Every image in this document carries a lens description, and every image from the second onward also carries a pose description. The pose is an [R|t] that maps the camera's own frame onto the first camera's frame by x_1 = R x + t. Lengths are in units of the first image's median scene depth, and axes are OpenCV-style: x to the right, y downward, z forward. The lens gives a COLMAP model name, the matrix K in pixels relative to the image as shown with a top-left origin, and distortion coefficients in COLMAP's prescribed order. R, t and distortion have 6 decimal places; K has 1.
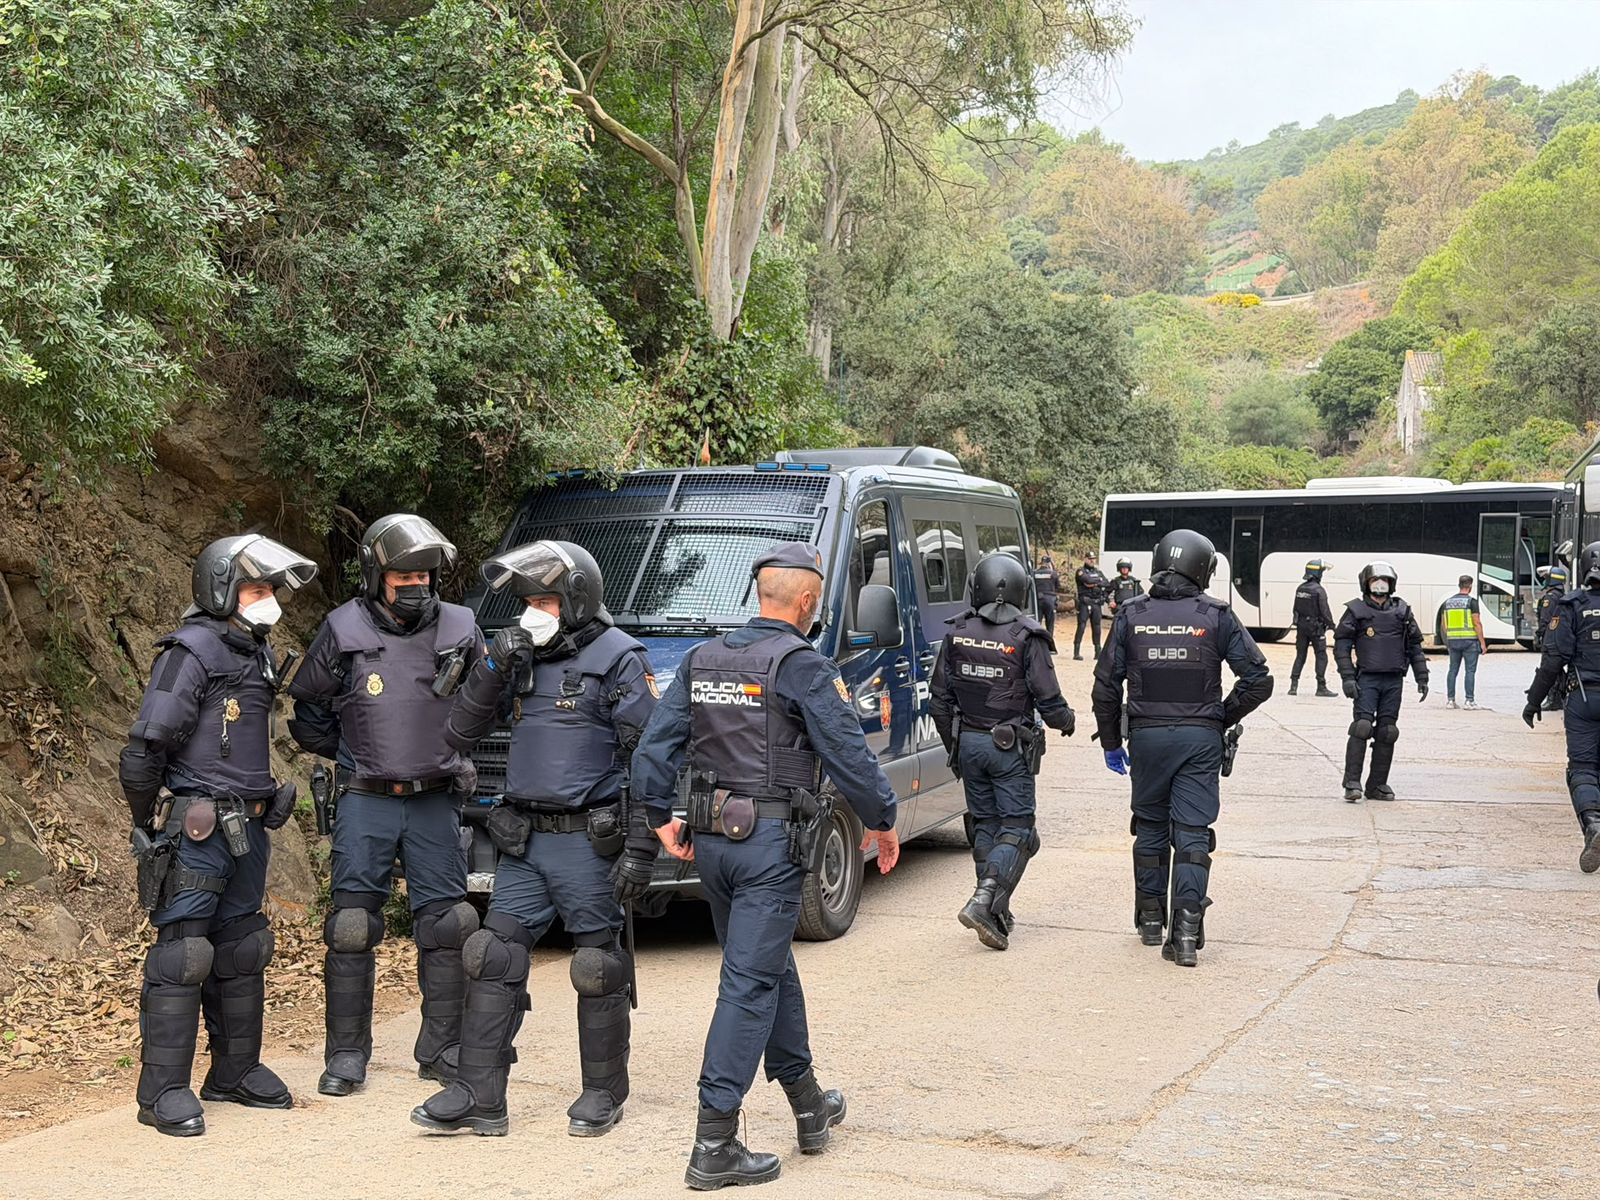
lens RADIAL K [[1799.3, 0, 854.5], [0, 1799.3, 621.3], [0, 0, 1]] dist [0.128438, -0.189594]
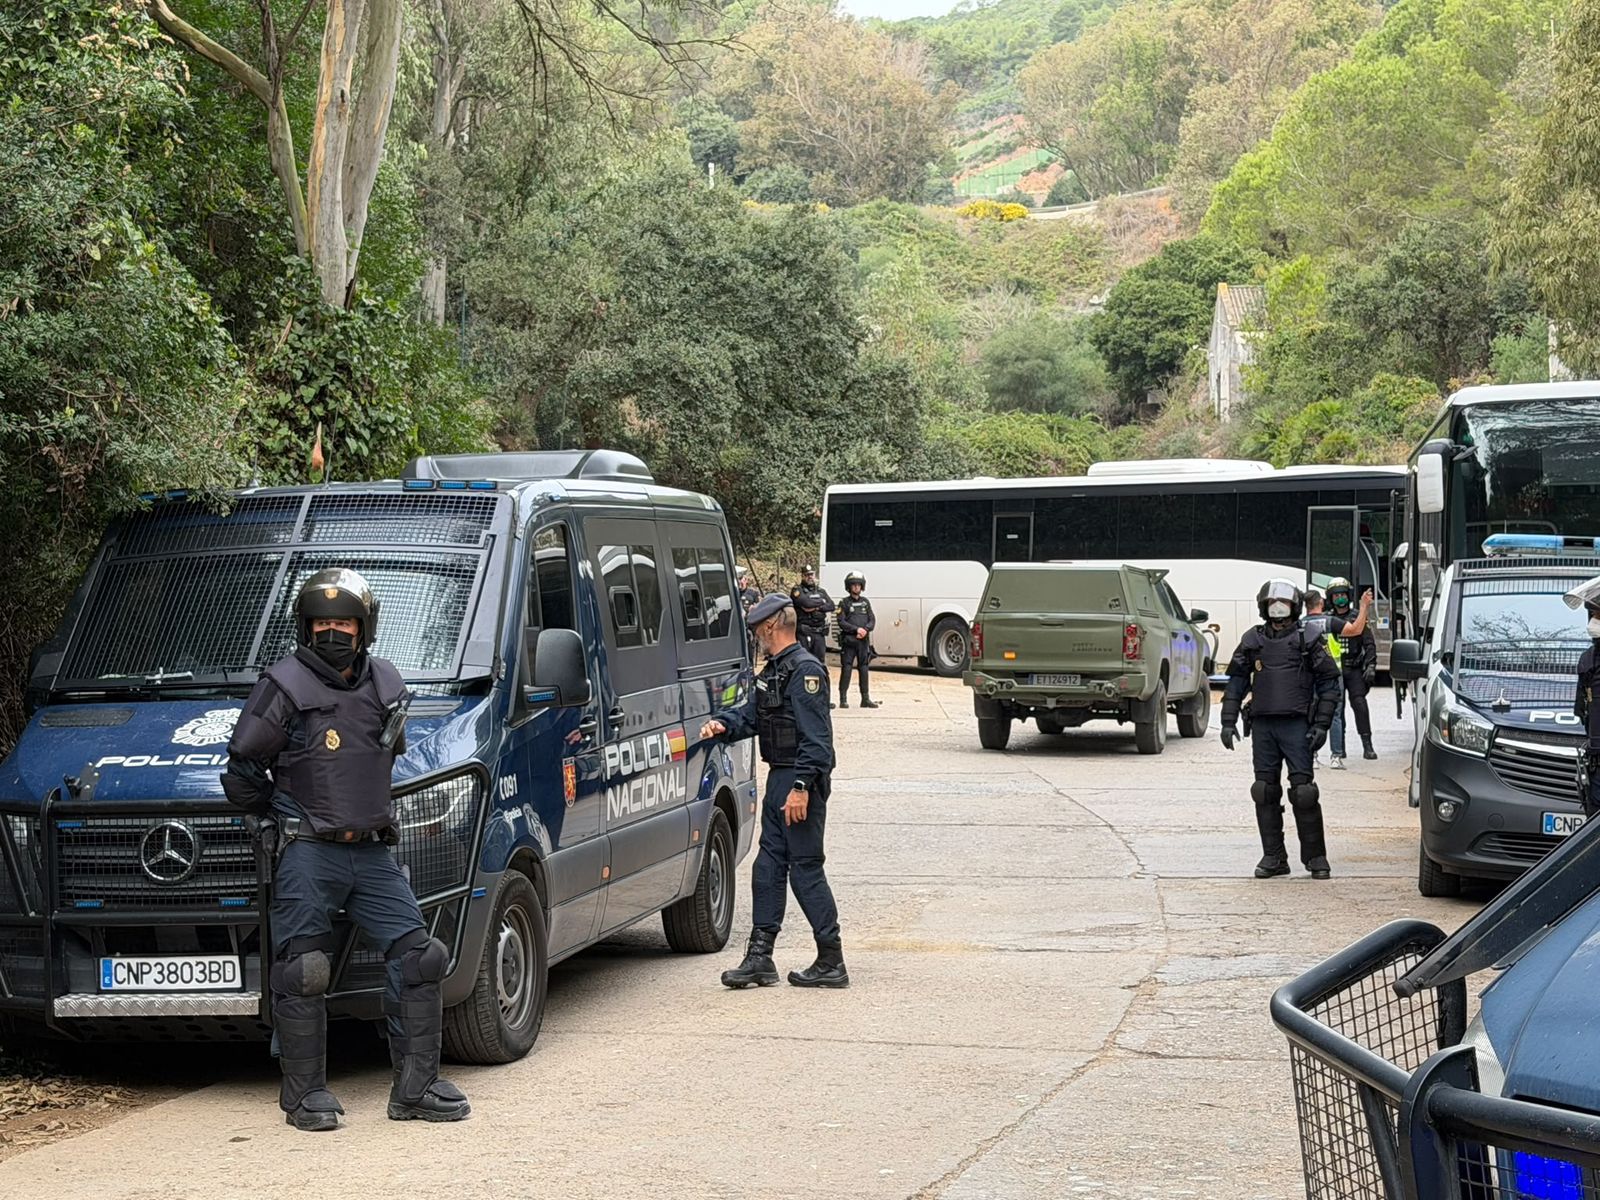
lens RADIAL K [[2069.1, 0, 801.3], [0, 2069.1, 655.6], [0, 0, 1]] dist [0.072591, 0.005519]
pose [[0.992484, -0.016747, 0.121225, 0.024398], [0.017939, 0.999801, -0.008748, 0.007152], [-0.121055, 0.010857, 0.992586, 0.156081]]
